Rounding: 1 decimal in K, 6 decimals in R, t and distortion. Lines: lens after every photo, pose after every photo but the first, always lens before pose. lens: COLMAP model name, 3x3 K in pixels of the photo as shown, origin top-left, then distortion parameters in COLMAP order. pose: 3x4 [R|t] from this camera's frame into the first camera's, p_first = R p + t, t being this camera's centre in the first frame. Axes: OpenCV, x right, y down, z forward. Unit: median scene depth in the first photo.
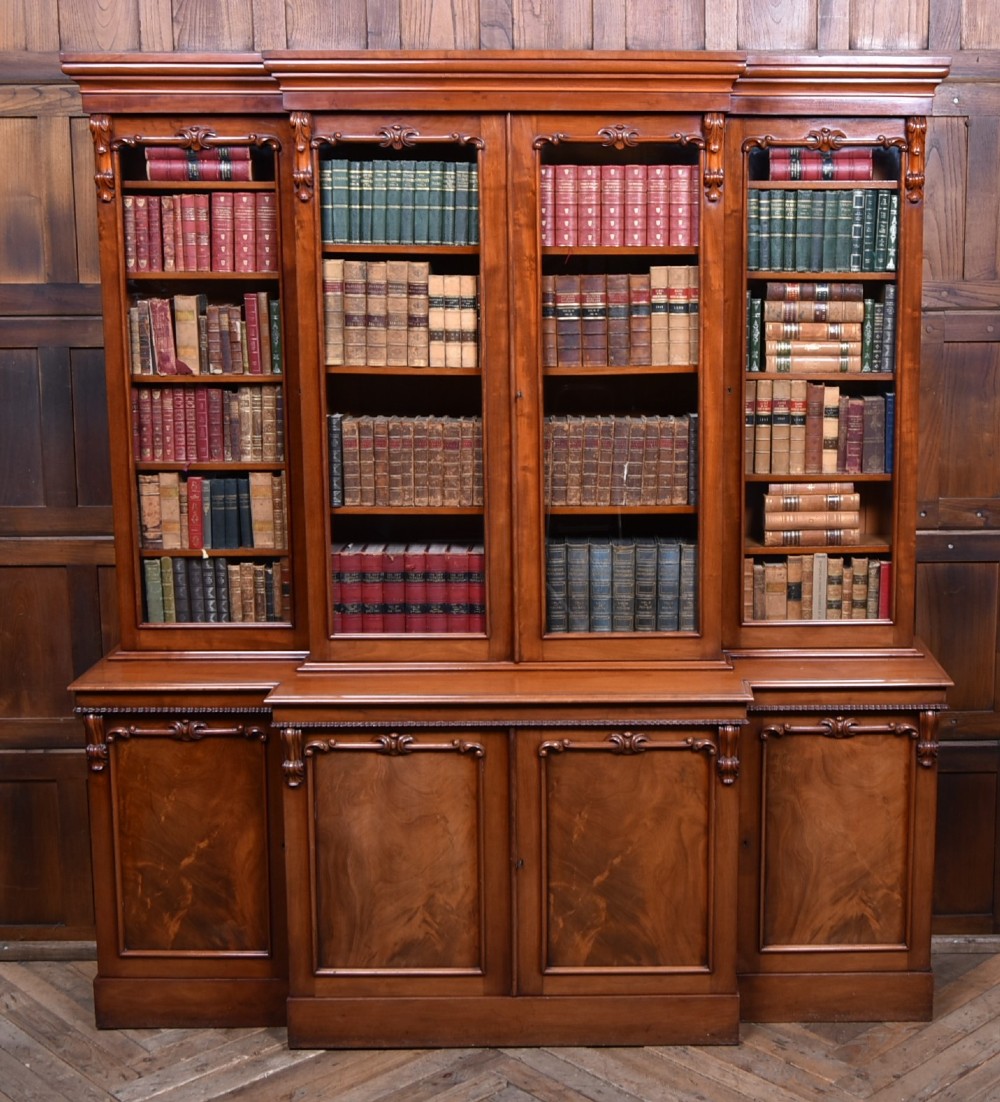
lens RADIAL K [[1621.5, 0, 654.2], [0, 1621.5, 493.6], [0, 0, 1]] dist [-0.015026, 0.000000]
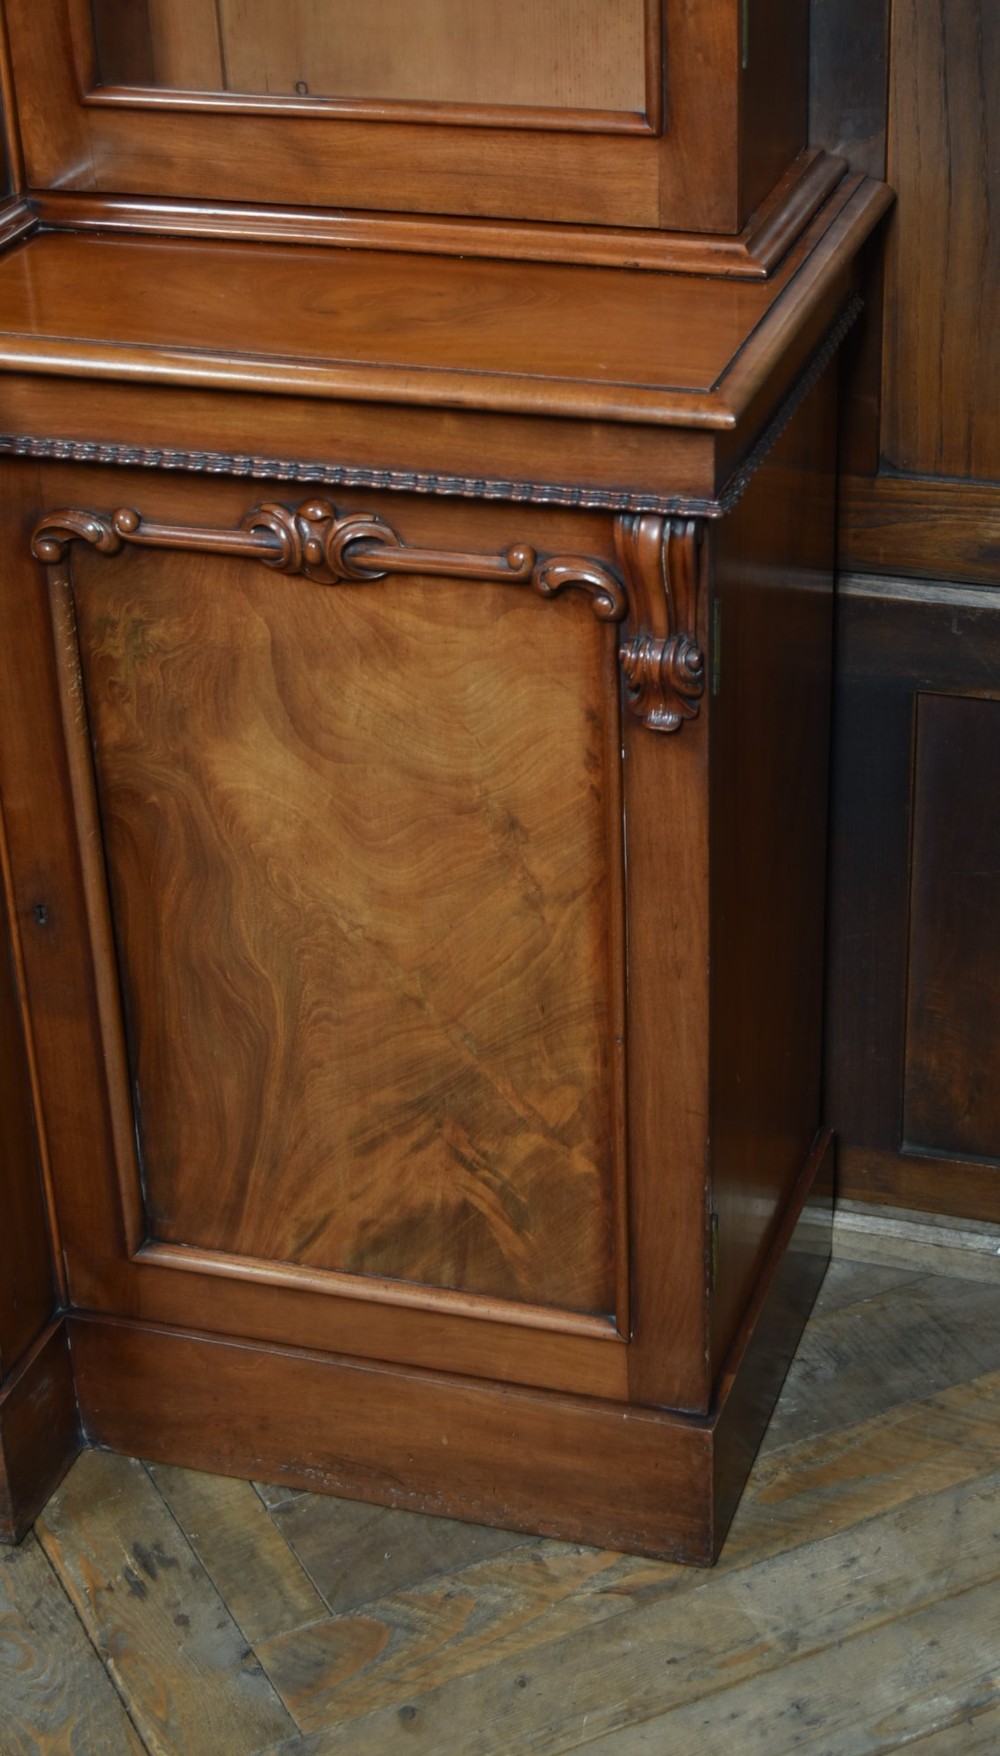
lens RADIAL K [[2926.5, 0, 553.7], [0, 2926.5, 924.8], [0, 0, 1]] dist [0.032305, 0.000000]
pose [[0.946532, 0.137700, -0.291745, 0.290436], [-0.024051, 0.931933, 0.361831, 0.033537], [0.321711, -0.335468, 0.885417, 0.588930]]
